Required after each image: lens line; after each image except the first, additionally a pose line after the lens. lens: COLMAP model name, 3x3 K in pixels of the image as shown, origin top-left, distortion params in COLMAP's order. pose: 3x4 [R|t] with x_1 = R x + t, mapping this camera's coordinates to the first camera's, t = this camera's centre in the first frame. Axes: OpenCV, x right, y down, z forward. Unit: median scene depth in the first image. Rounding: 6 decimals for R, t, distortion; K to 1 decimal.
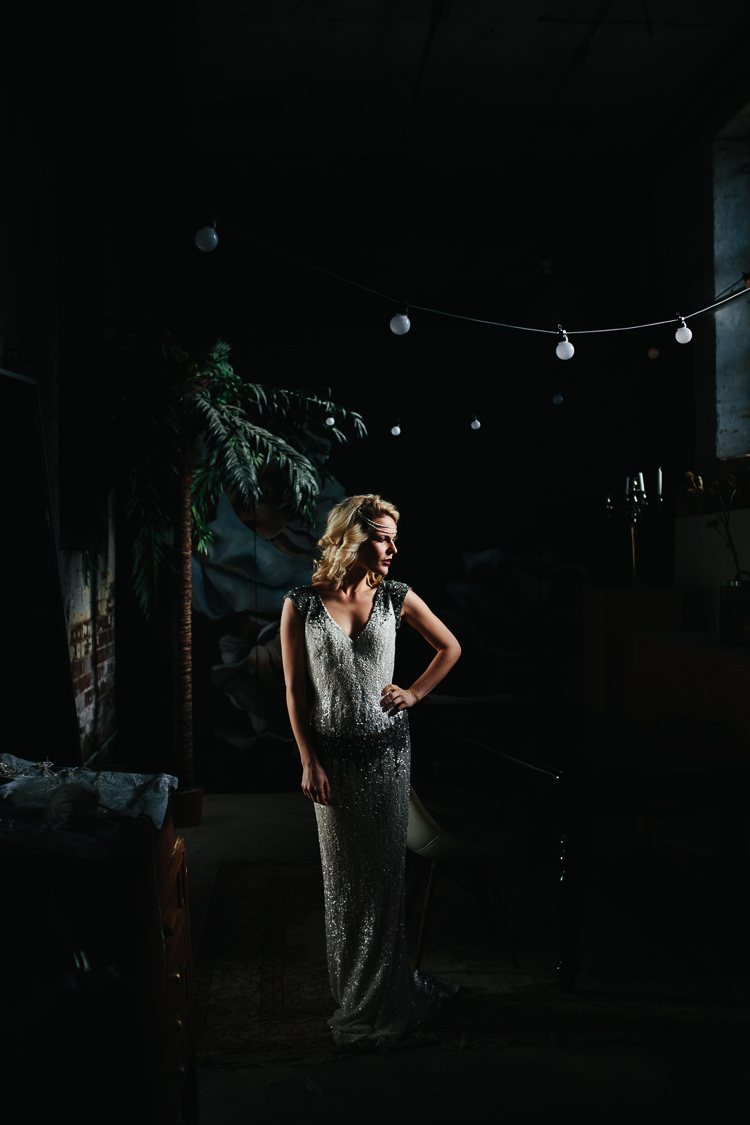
lens RADIAL K [[1122.4, 0, 378.2], [0, 1122.4, 562.3], [0, 0, 1]] dist [-0.038984, 0.000000]
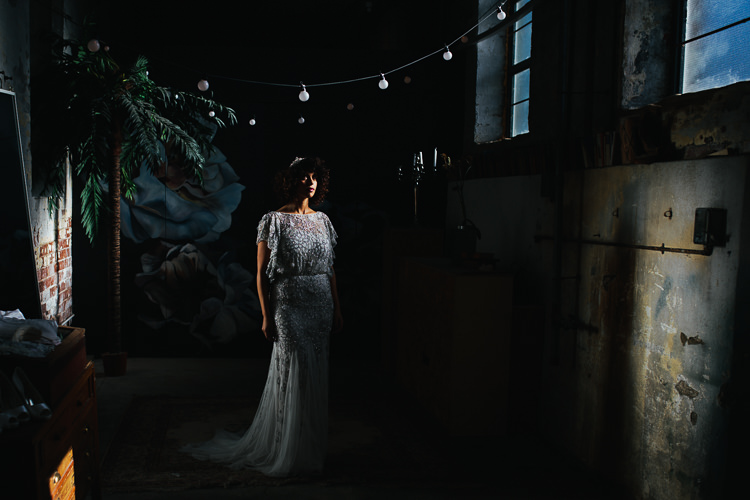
lens RADIAL K [[862.4, 0, 298.9], [0, 862.4, 288.6], [0, 0, 1]] dist [-0.046675, 0.000000]
pose [[0.999697, 0.021698, 0.011618, 0.061158], [-0.022736, 0.994898, 0.098290, -0.007093], [-0.009426, -0.098525, 0.995090, -0.166426]]
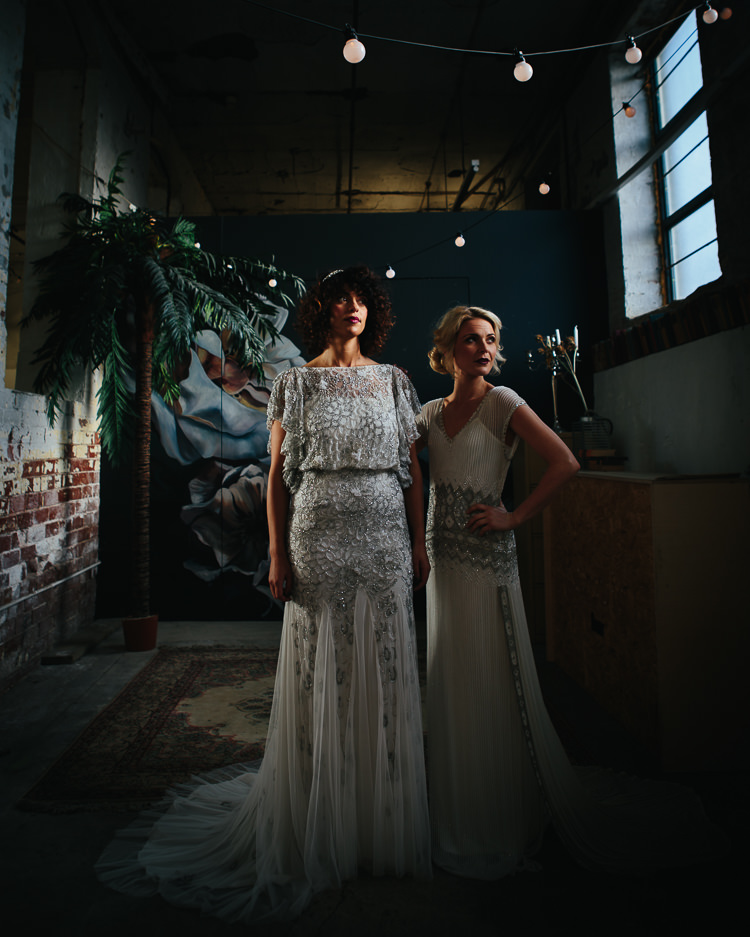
lens RADIAL K [[816.0, 0, 346.0], [0, 816.0, 338.7], [0, 0, 1]] dist [-0.094887, 0.023342]
pose [[0.997314, -0.012460, -0.072173, 0.082890], [0.002478, 0.990600, -0.136768, 0.039168], [0.073199, 0.136221, 0.987970, 0.188114]]
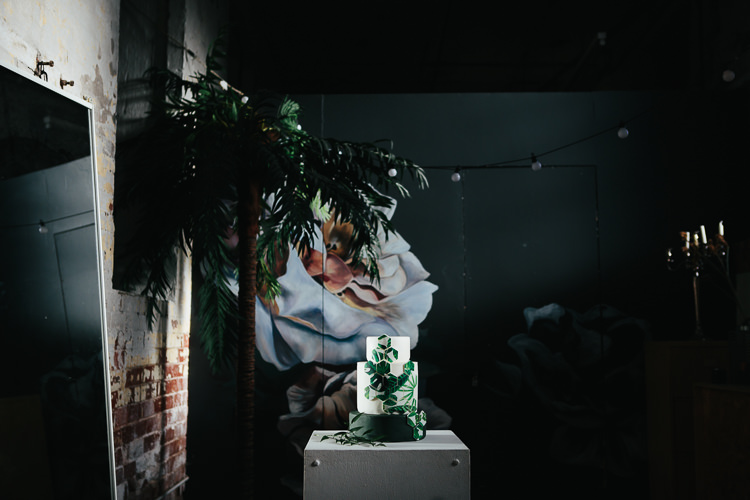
lens RADIAL K [[912.3, 0, 379.4], [0, 912.3, 249.7], [0, 0, 1]] dist [-0.018296, 0.000000]
pose [[0.996611, -0.000465, -0.082254, 0.012984], [-0.008146, 0.994510, -0.104321, 0.028966], [0.081851, 0.104637, 0.991136, 0.169378]]
